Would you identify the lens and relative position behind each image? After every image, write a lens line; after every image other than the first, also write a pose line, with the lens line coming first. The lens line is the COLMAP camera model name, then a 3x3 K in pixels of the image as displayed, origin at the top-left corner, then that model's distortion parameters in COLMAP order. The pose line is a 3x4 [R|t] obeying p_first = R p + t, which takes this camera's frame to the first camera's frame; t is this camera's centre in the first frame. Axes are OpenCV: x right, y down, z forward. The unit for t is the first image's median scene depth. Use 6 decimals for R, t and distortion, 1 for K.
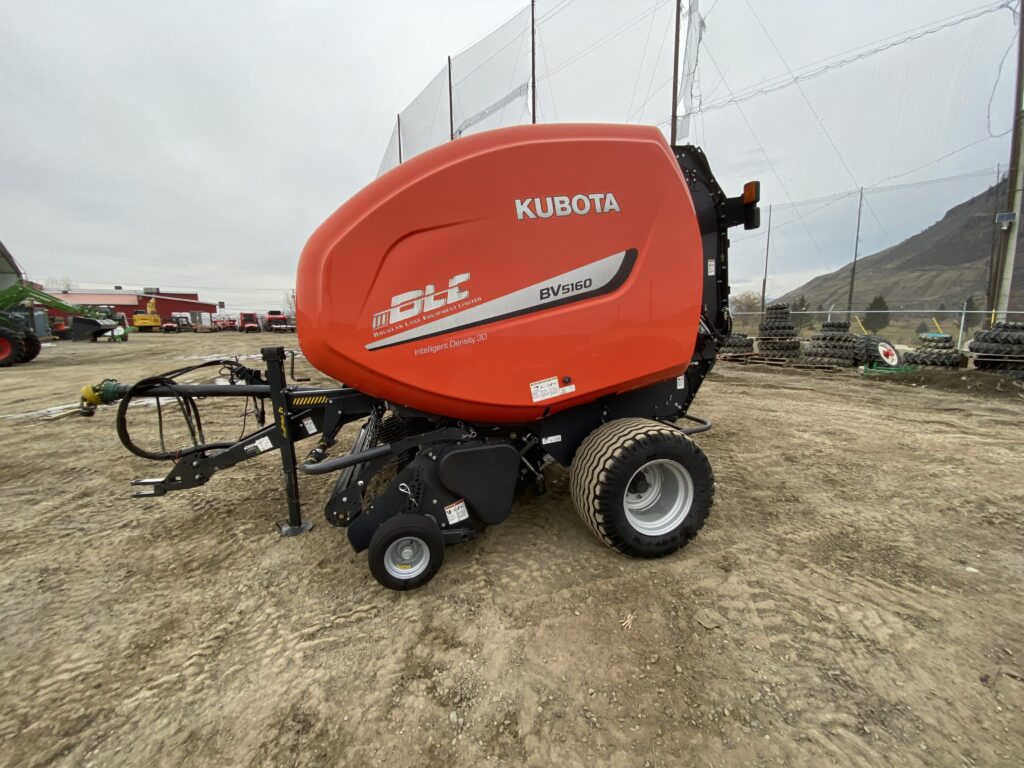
lens RADIAL K [[421.8, 0, 514.8], [0, 421.8, 382.4], [0, 0, 1]] dist [-0.002721, -0.010844]
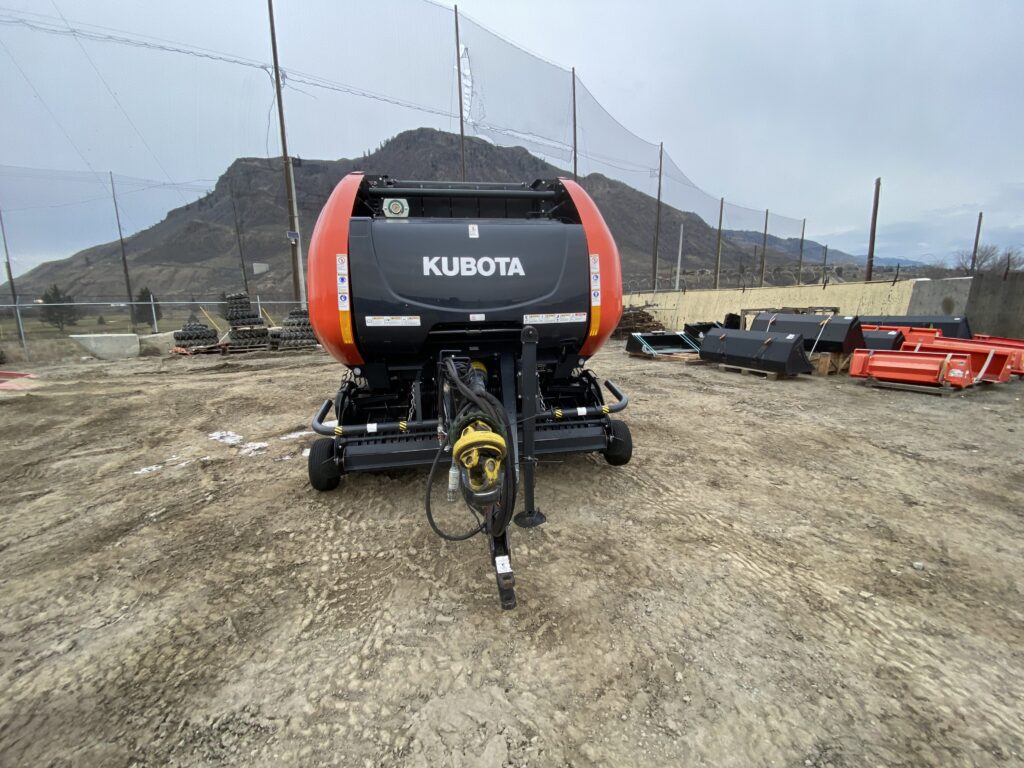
lens RADIAL K [[421.8, 0, 514.8], [0, 421.8, 382.4], [0, 0, 1]] dist [-0.002721, -0.010844]
pose [[0.105225, -0.173386, 0.979216, -0.295068], [0.156976, 0.975234, 0.155813, -0.022723], [-0.981981, 0.137318, 0.129836, 0.183603]]
